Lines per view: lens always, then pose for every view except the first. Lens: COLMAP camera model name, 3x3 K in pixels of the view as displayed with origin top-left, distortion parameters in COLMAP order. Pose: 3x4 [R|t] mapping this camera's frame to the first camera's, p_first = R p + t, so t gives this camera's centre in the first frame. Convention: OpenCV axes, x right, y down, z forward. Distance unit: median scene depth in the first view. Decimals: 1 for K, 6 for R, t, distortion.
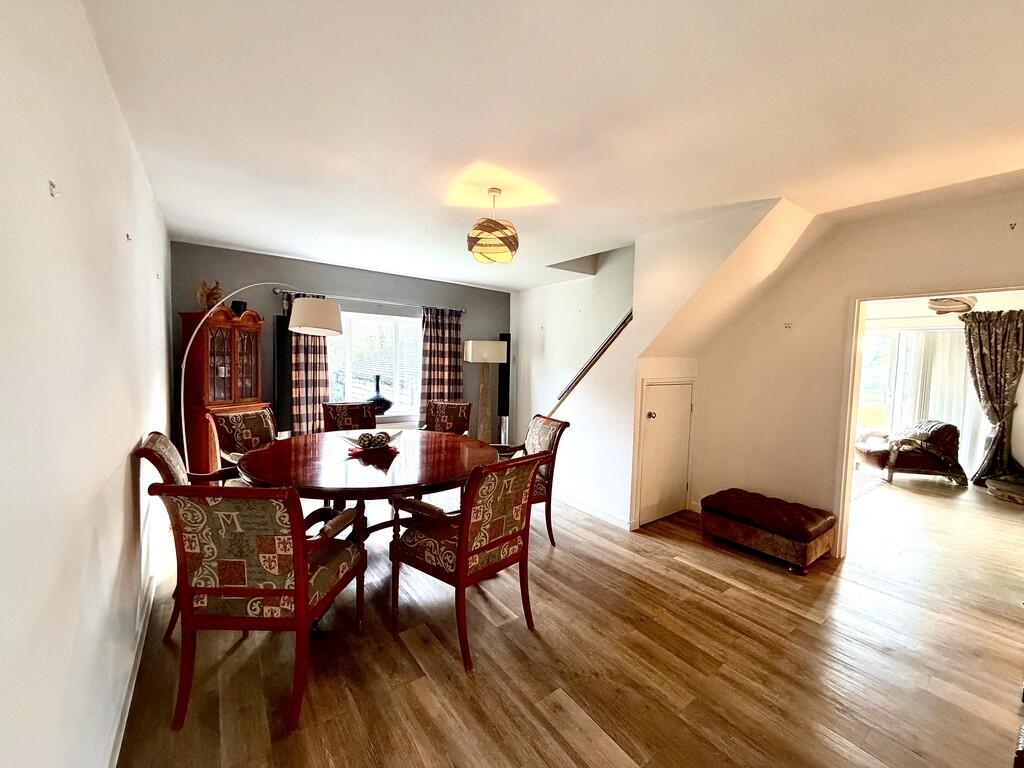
lens RADIAL K [[407.0, 0, 510.3], [0, 407.0, 381.6], [0, 0, 1]] dist [0.002508, -0.000070]
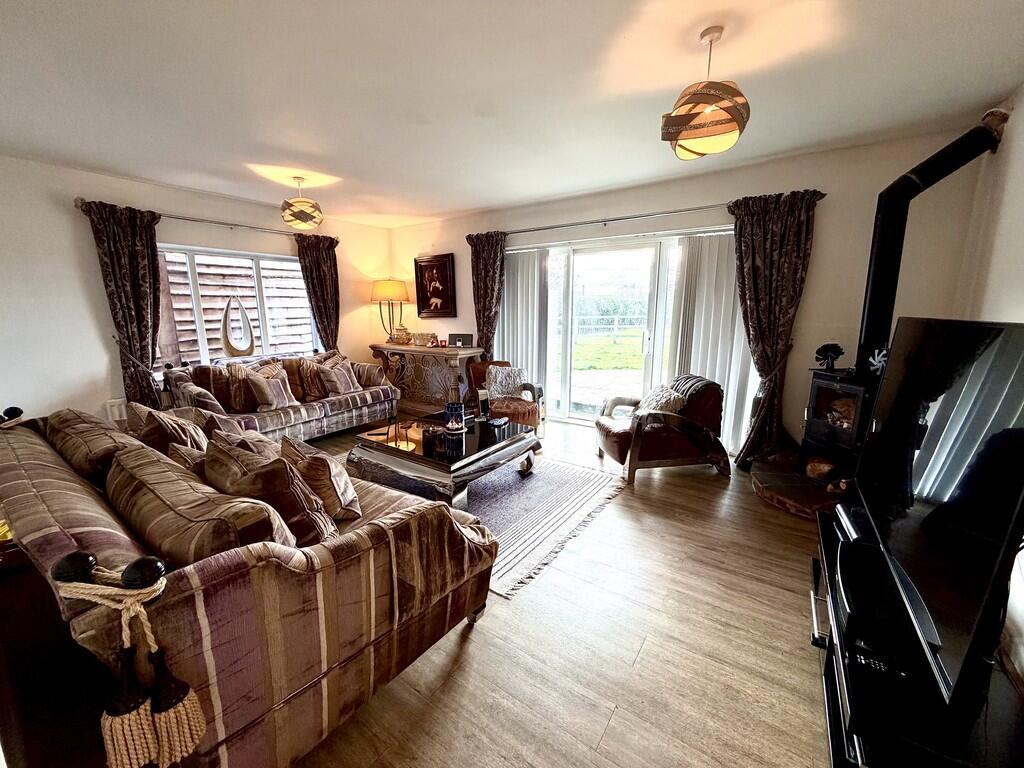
lens RADIAL K [[407.0, 0, 510.5], [0, 407.0, 383.0], [0, 0, 1]] dist [0.002508, -0.000070]
pose [[0.947031, -0.087122, 0.309100, 0.600146], [0.045622, 0.989235, 0.139045, 0.003431], [-0.317886, -0.117578, 0.940810, 0.516712]]
